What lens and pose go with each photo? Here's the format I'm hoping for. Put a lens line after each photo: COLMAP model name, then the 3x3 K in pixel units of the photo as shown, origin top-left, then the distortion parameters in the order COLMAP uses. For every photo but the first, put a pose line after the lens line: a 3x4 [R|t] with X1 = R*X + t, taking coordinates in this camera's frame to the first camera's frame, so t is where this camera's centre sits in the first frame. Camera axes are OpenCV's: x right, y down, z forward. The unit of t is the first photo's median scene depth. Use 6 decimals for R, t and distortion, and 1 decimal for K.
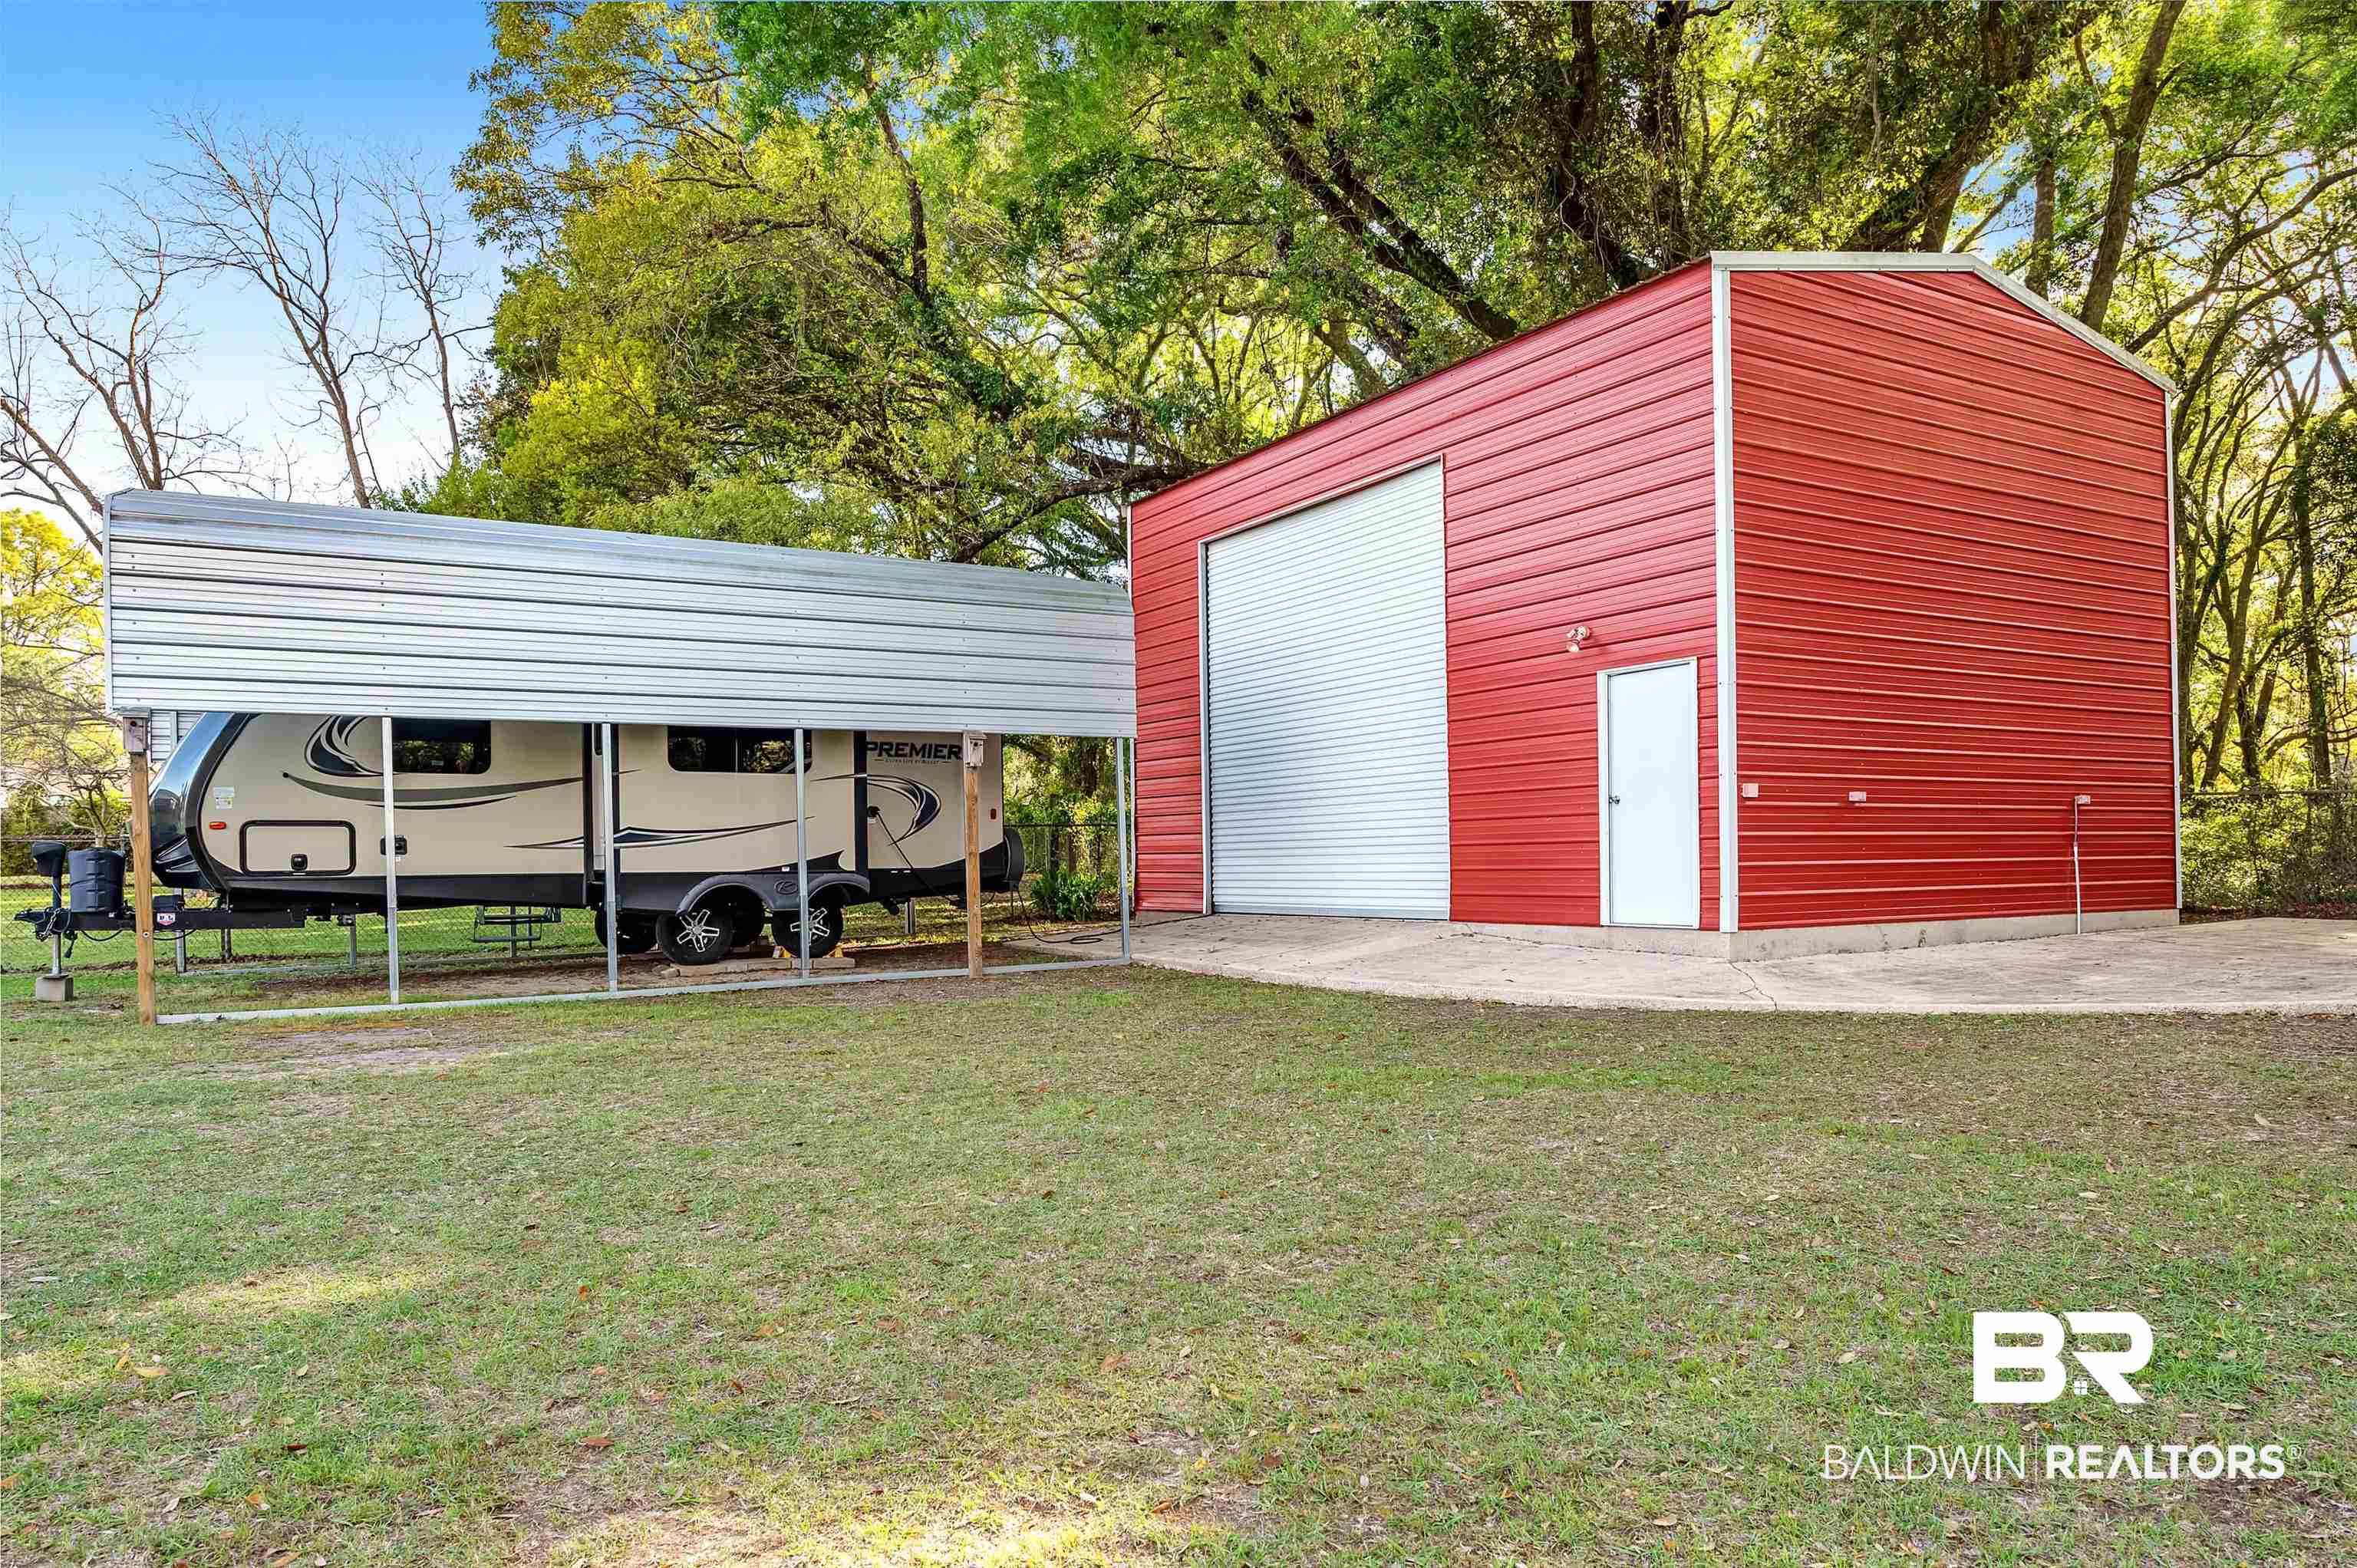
lens RADIAL K [[1655.1, 0, 1178.5], [0, 1655.1, 784.0], [0, 0, 1]] dist [0.000408, 0.000185]
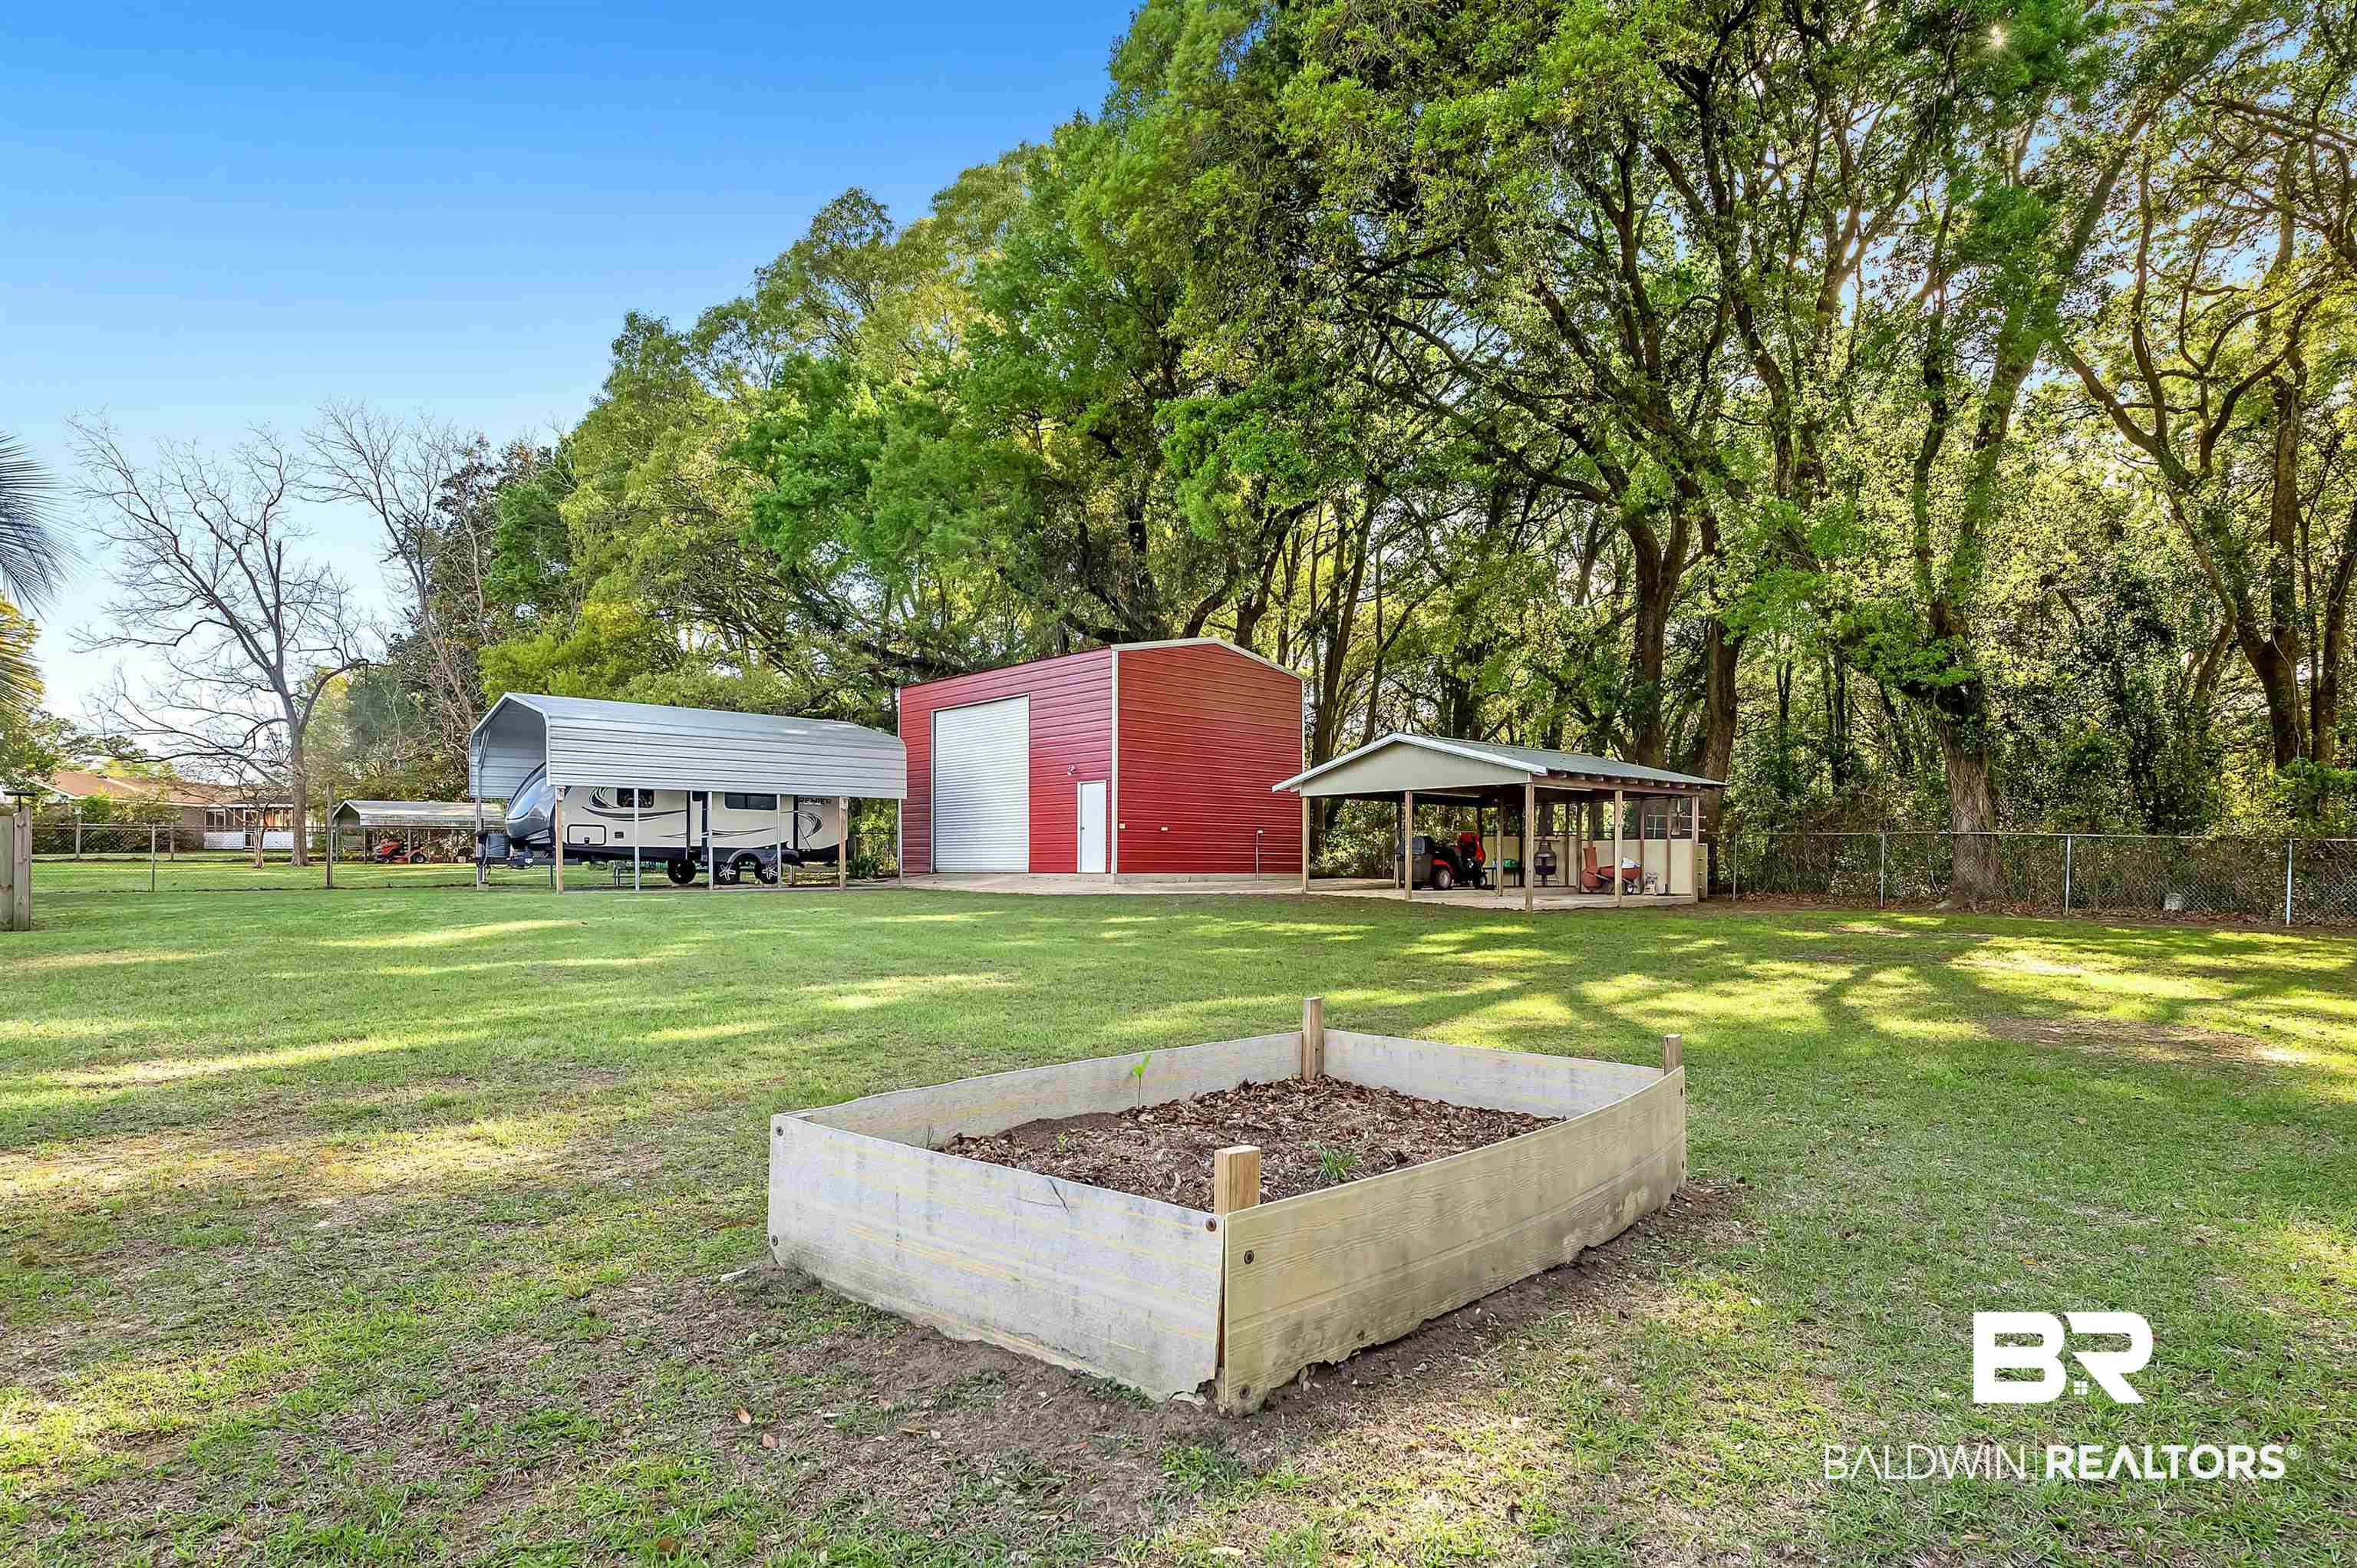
lens RADIAL K [[1334.6, 0, 1178.0], [0, 1334.6, 858.6], [0, 0, 1]] dist [-0.000334, -0.000047]
pose [[0.979051, 0.018640, 0.202761, -0.033004], [-0.026740, 0.998947, 0.037283, -0.026178], [-0.201852, -0.041924, 0.978518, -1.179452]]
